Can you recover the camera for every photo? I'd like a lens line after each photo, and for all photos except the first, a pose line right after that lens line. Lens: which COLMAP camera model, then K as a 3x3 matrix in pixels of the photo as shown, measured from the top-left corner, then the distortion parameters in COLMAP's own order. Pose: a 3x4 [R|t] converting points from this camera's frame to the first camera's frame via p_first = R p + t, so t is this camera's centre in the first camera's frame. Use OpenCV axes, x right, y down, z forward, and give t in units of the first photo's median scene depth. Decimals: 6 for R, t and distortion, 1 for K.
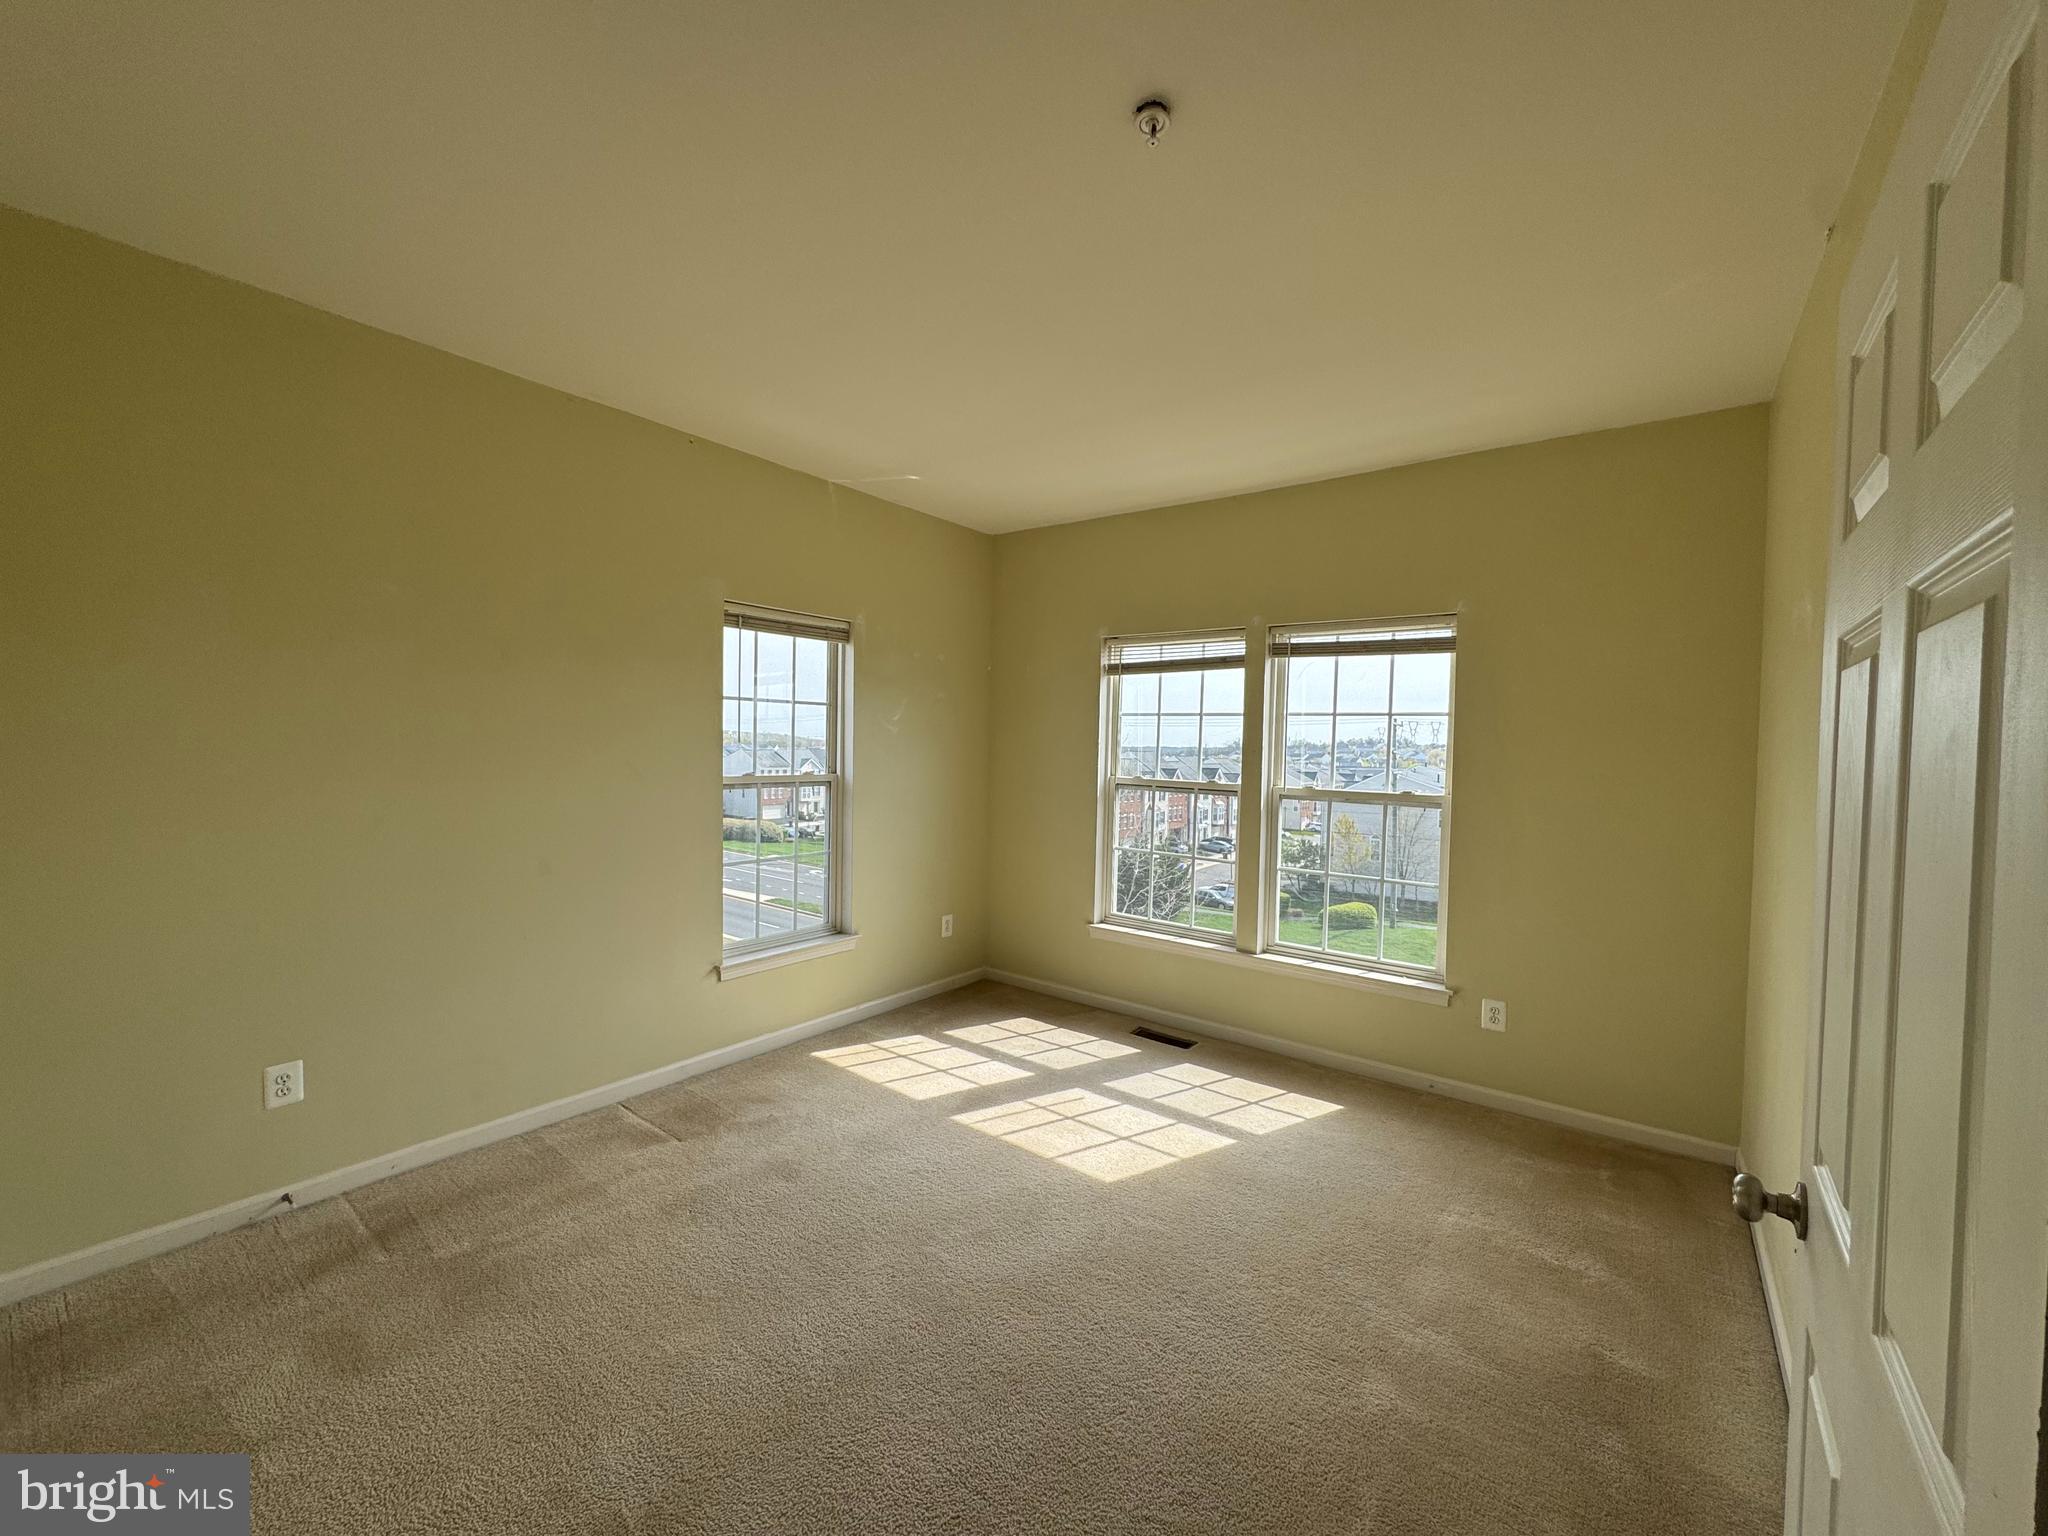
lens RADIAL K [[827.9, 0, 1010.9], [0, 827.9, 773.8], [0, 0, 1]] dist [-0.003313, -0.000073]
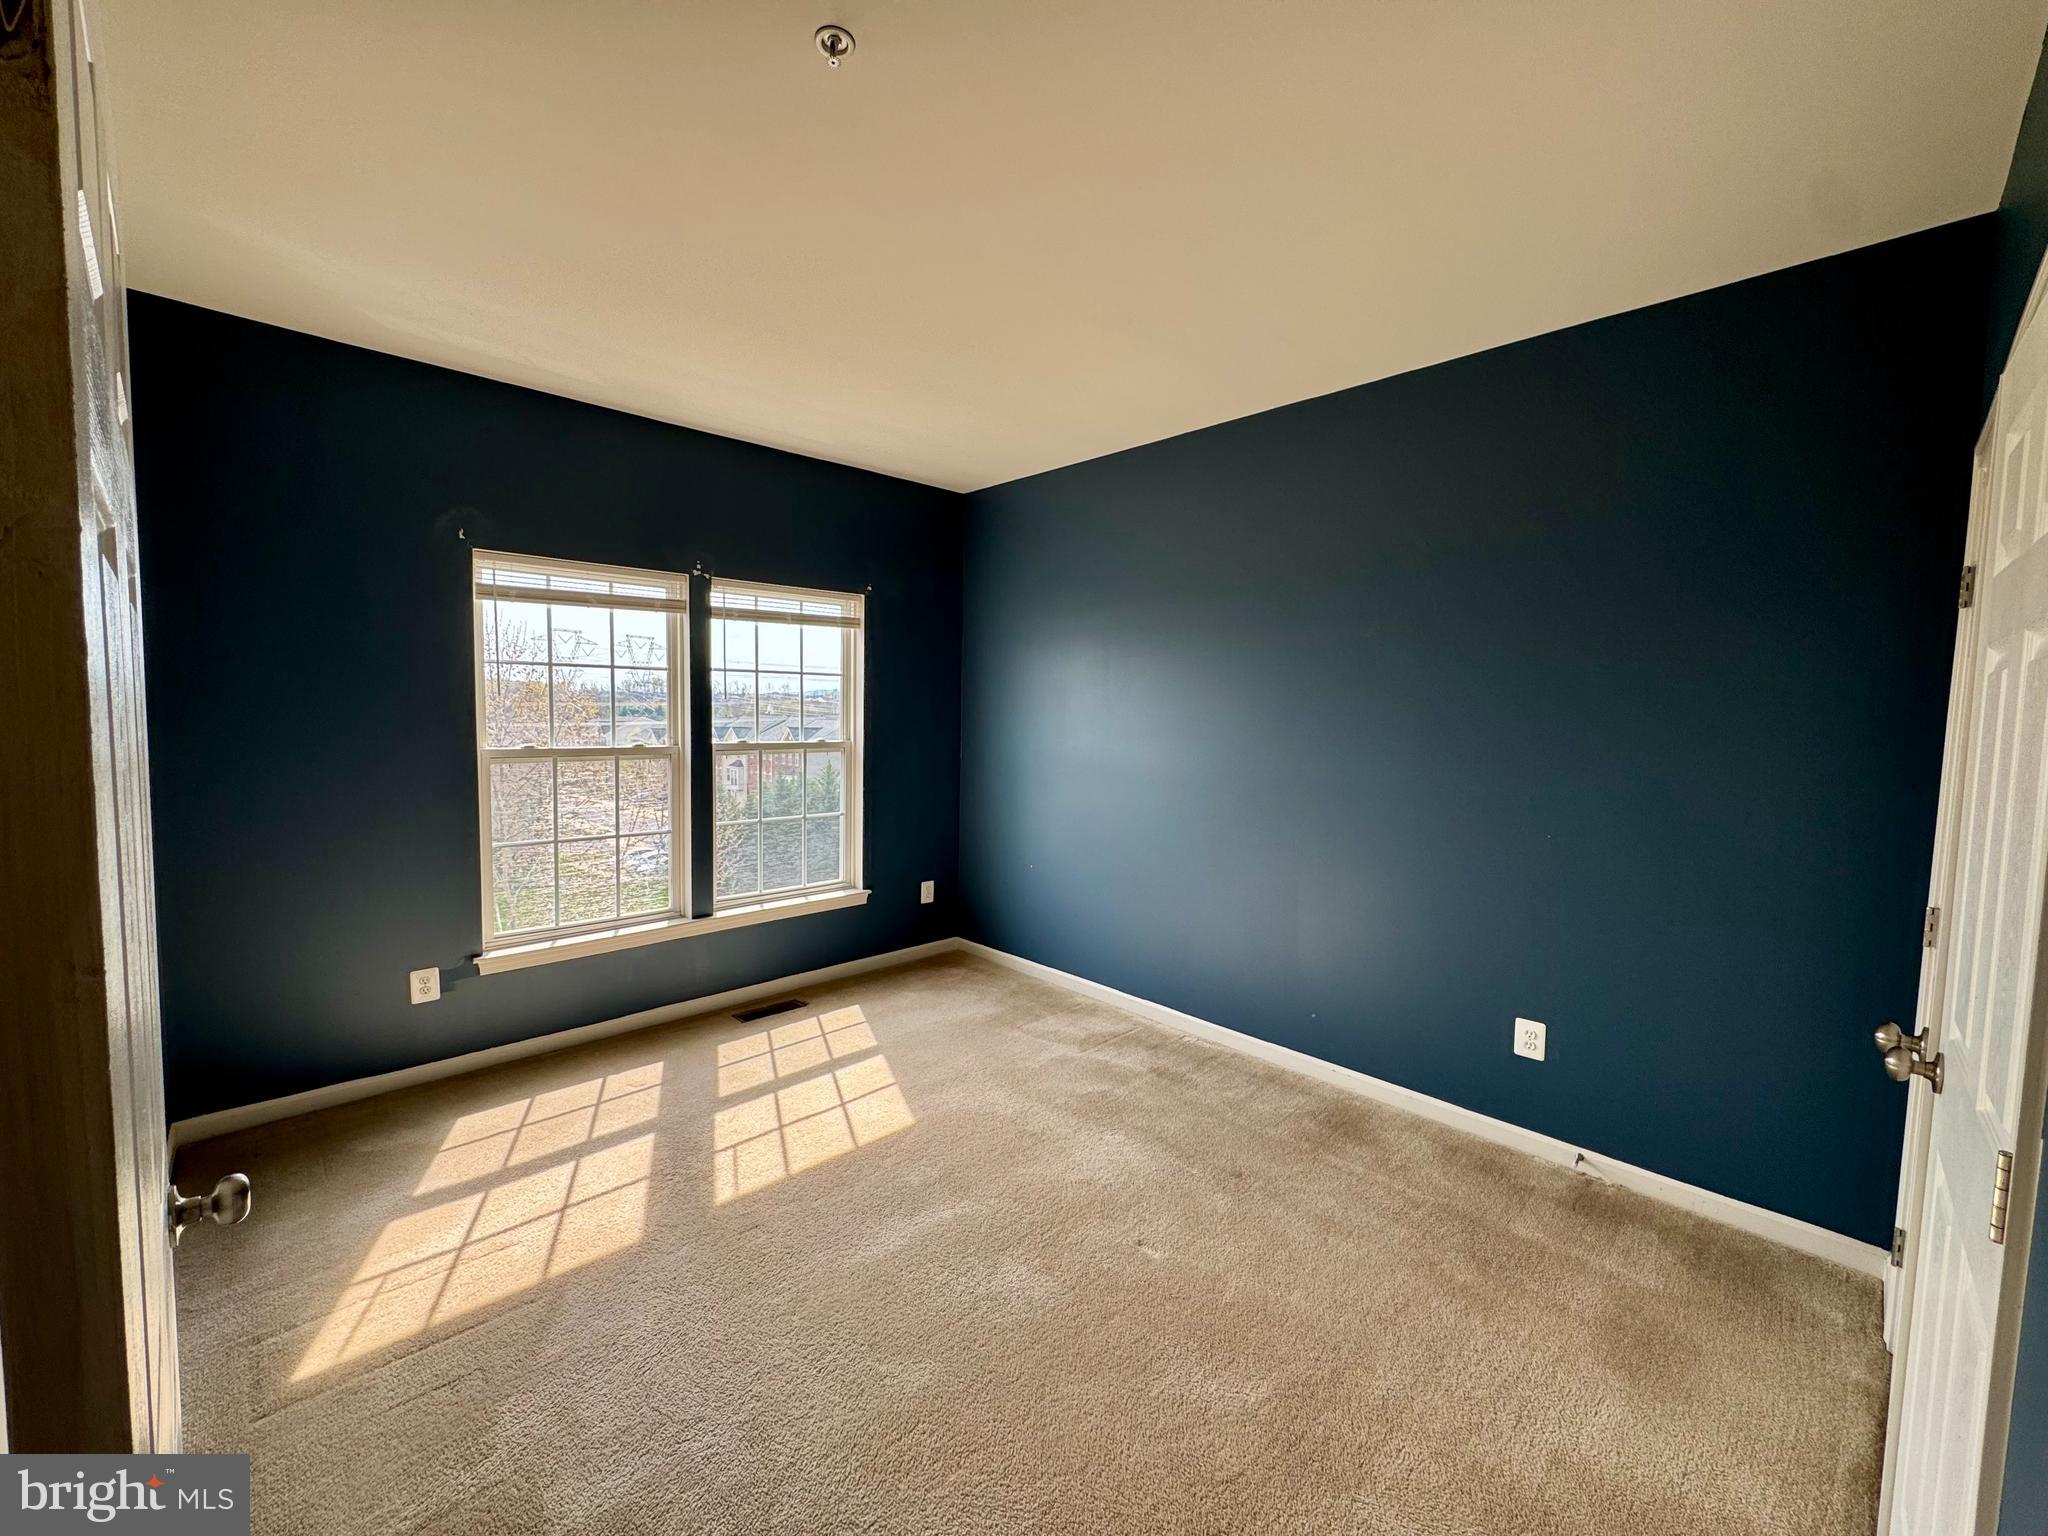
lens RADIAL K [[827.9, 0, 1024.9], [0, 827.9, 761.8], [0, 0, 1]] dist [-0.003313, -0.000073]
pose [[0.118546, -0.083969, 0.989392, -0.663518], [0.038909, 0.996045, 0.079872, -0.027871], [-0.992186, 0.029028, 0.121344, 0.563630]]
